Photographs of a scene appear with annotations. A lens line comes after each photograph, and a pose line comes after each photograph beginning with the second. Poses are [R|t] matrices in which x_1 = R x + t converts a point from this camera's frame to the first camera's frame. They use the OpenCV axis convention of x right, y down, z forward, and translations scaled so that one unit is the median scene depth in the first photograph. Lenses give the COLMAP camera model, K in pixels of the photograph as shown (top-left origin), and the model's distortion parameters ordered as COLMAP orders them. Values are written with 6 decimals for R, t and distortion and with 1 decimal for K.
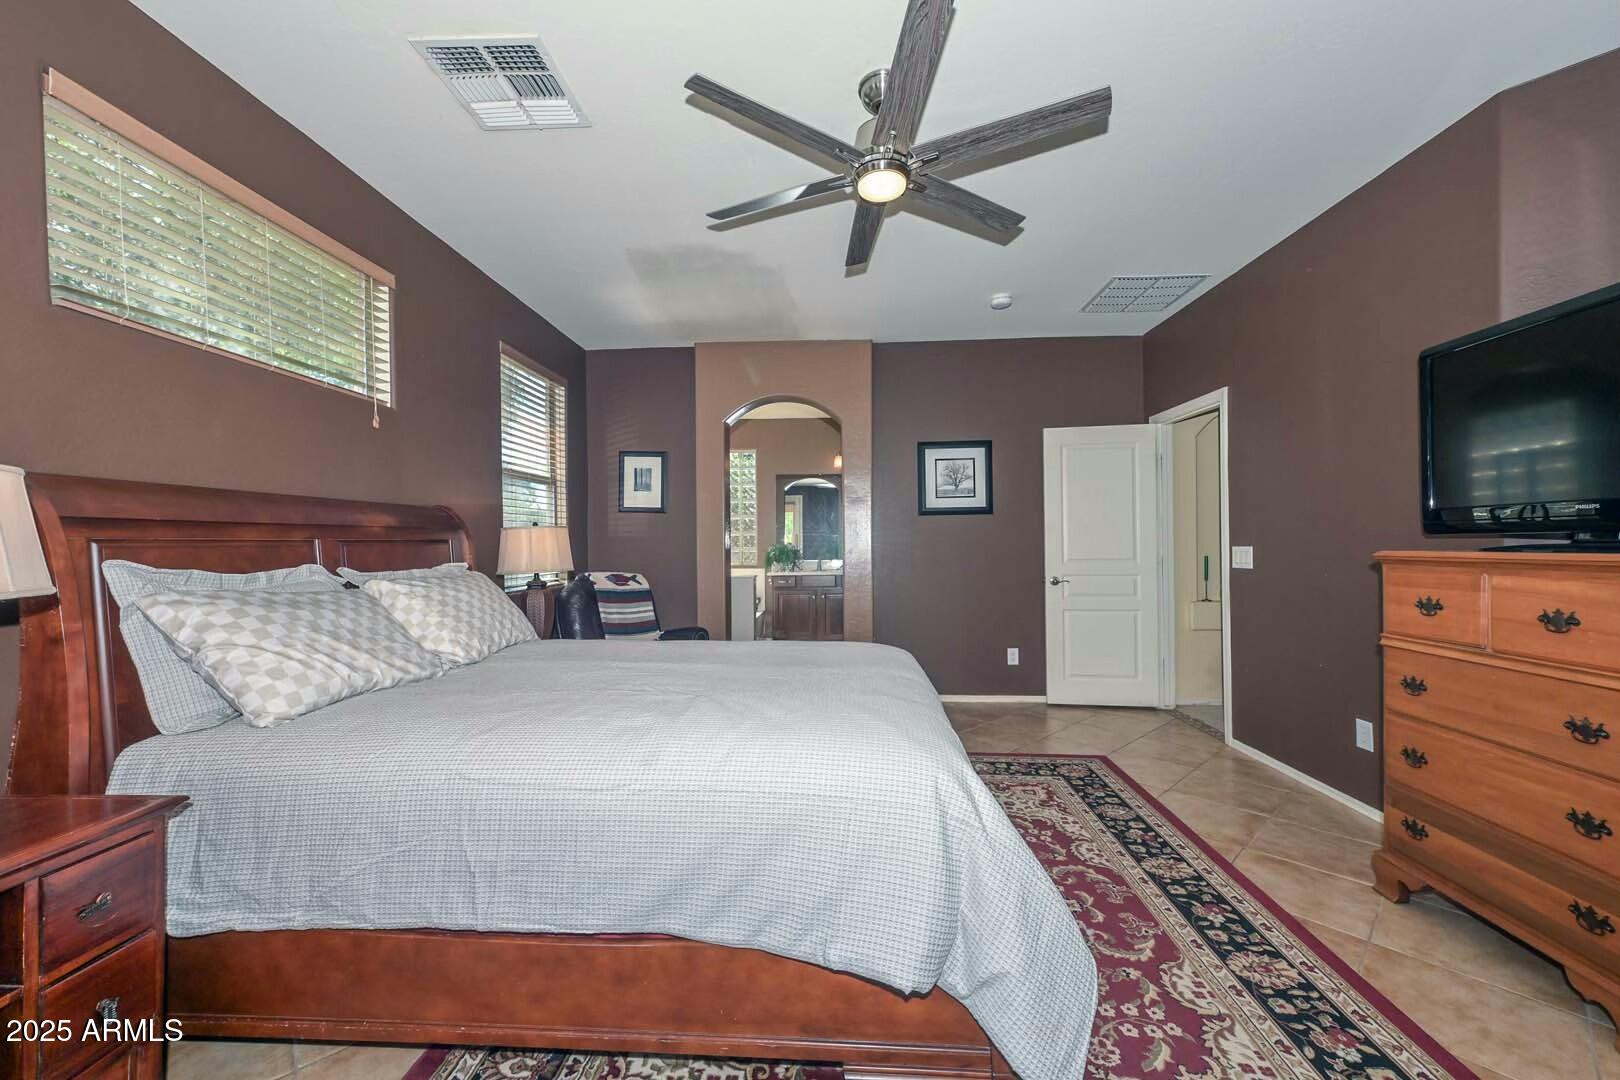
lens RADIAL K [[629.3, 0, 811.3], [0, 629.3, 542.7], [0, 0, 1]] dist [0.015112, 0.000165]
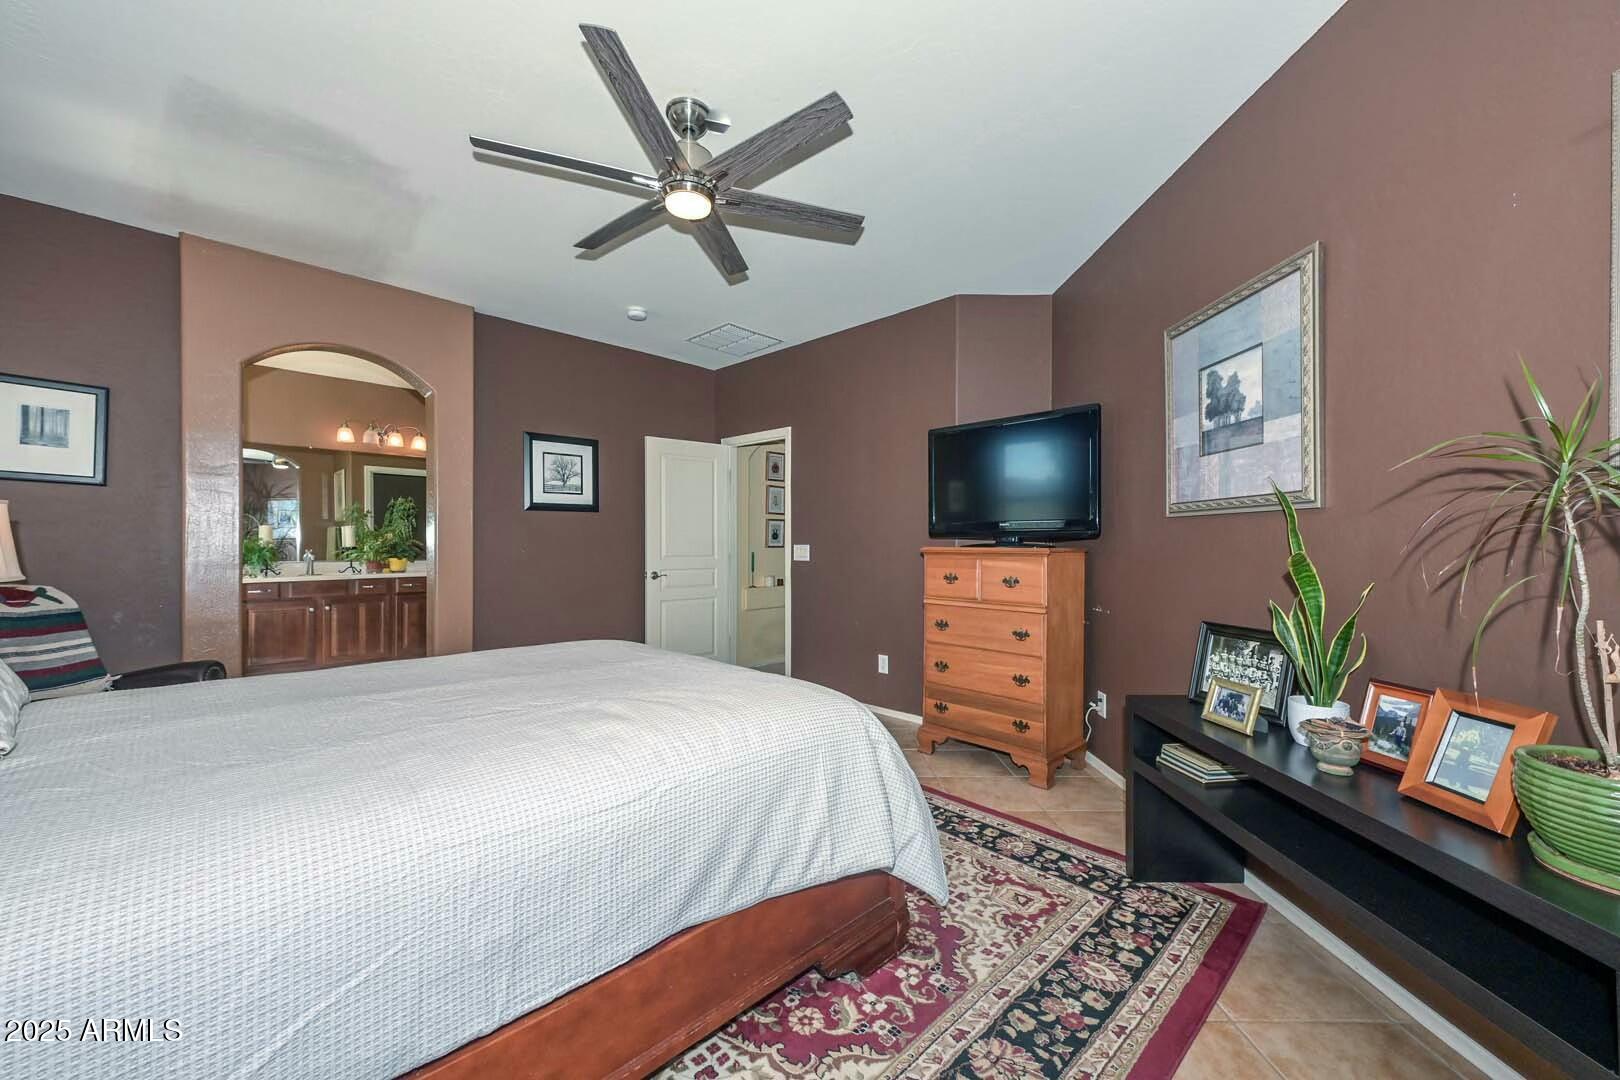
lens RADIAL K [[629.3, 0, 813.1], [0, 629.3, 542.9], [0, 0, 1]] dist [0.015112, 0.000165]
pose [[0.662741, 0.007971, 0.748806, -0.316104], [-0.008836, 0.999957, -0.002823, 0.005704], [-0.748796, -0.004745, 0.662783, 0.073447]]
